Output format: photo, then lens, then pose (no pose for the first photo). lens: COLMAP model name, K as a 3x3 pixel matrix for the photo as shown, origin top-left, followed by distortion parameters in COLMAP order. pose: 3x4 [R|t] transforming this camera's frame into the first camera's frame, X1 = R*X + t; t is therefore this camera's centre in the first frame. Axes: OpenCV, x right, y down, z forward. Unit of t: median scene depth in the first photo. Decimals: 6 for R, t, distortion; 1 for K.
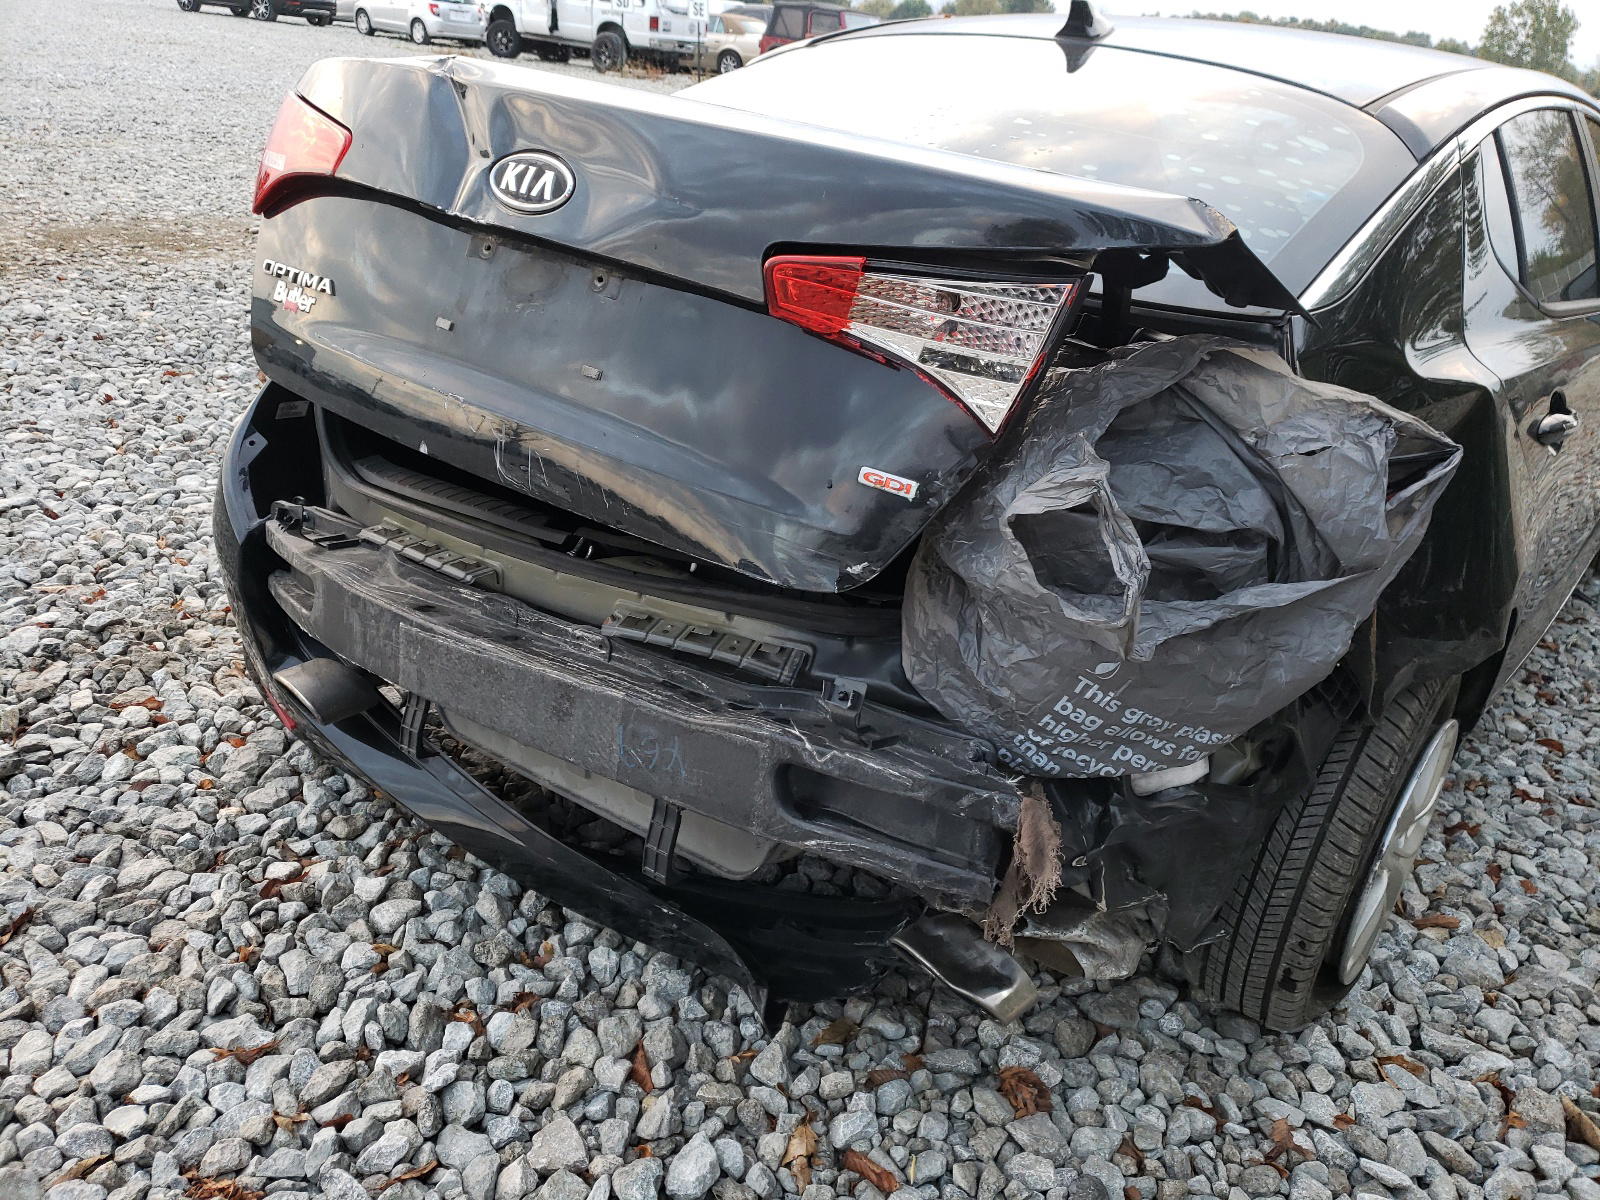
lens RADIAL K [[1256.8, 0, 800.0], [0, 1256.8, 600.0], [0, 0, 1]] dist [0.032016, -0.000874]
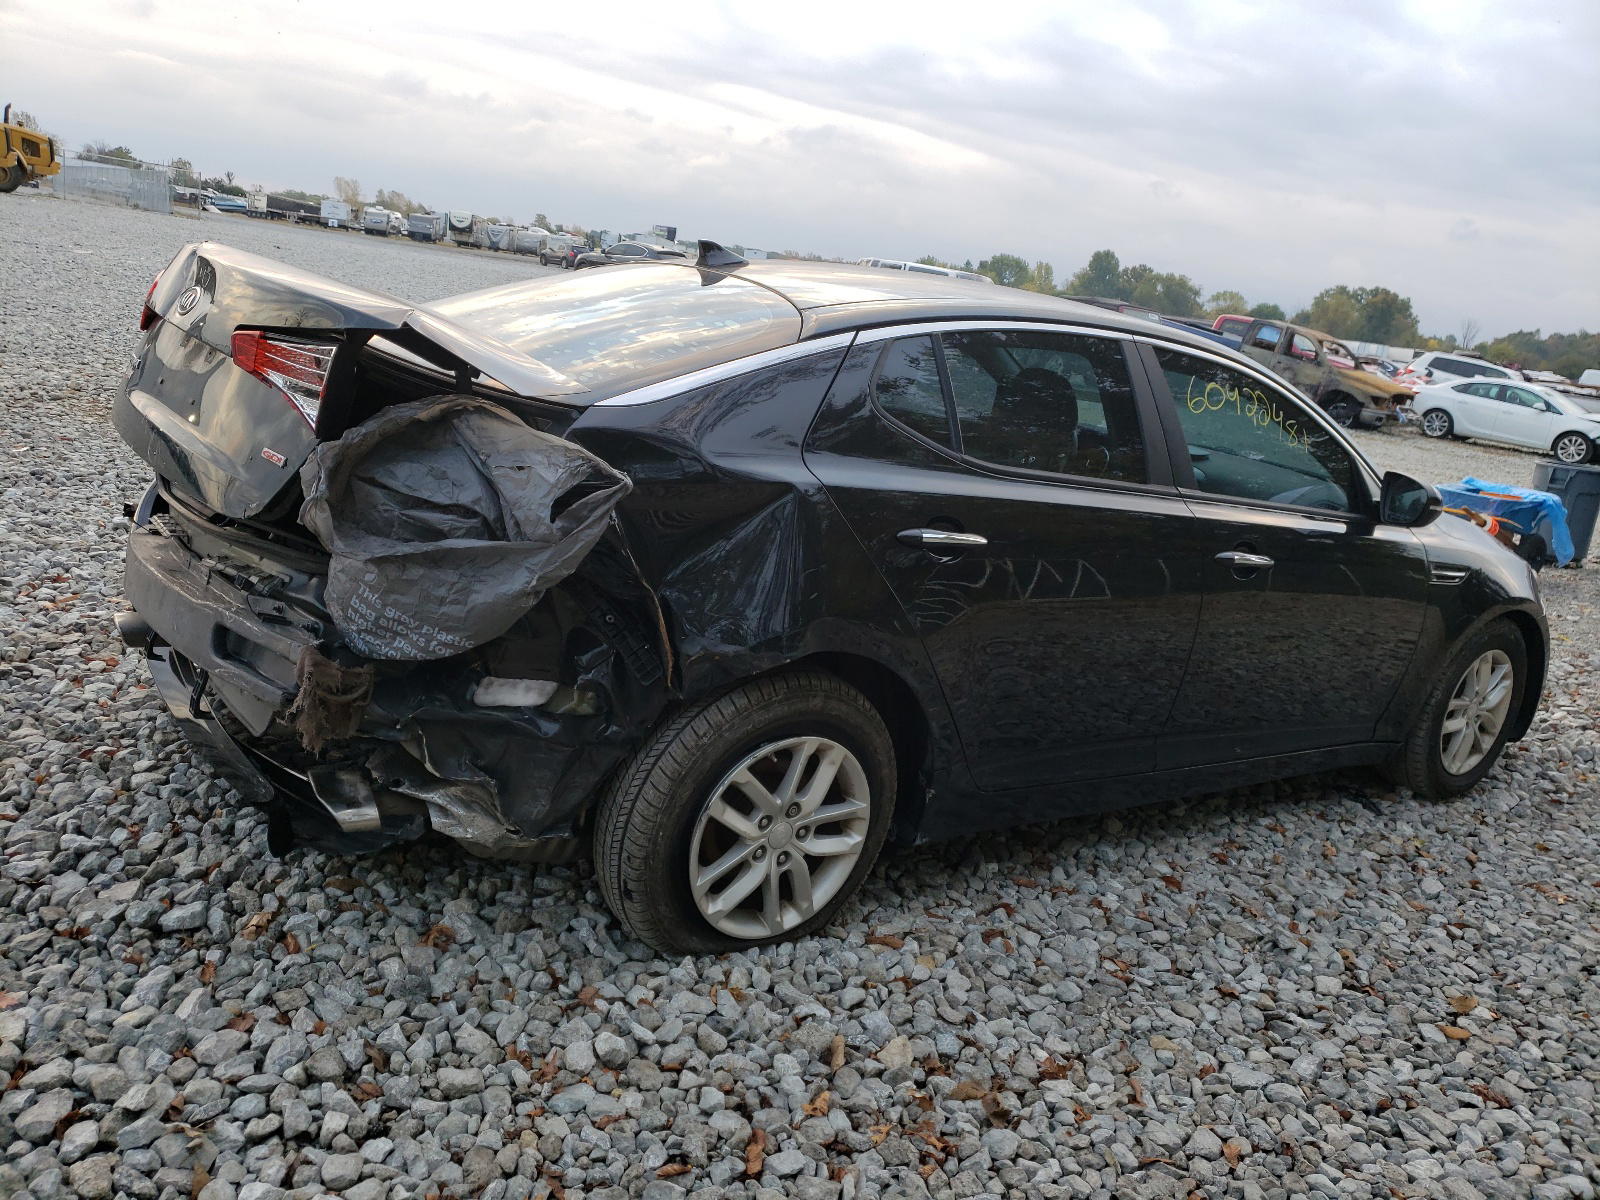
lens RADIAL K [[1256.8, 0, 800.0], [0, 1256.8, 600.0], [0, 0, 1]] dist [0.032016, -0.000874]
pose [[0.956900, 0.103748, -0.271252, 0.937200], [-0.158027, 0.969642, -0.186606, 0.229631], [0.243658, 0.221428, 0.944246, -0.327054]]
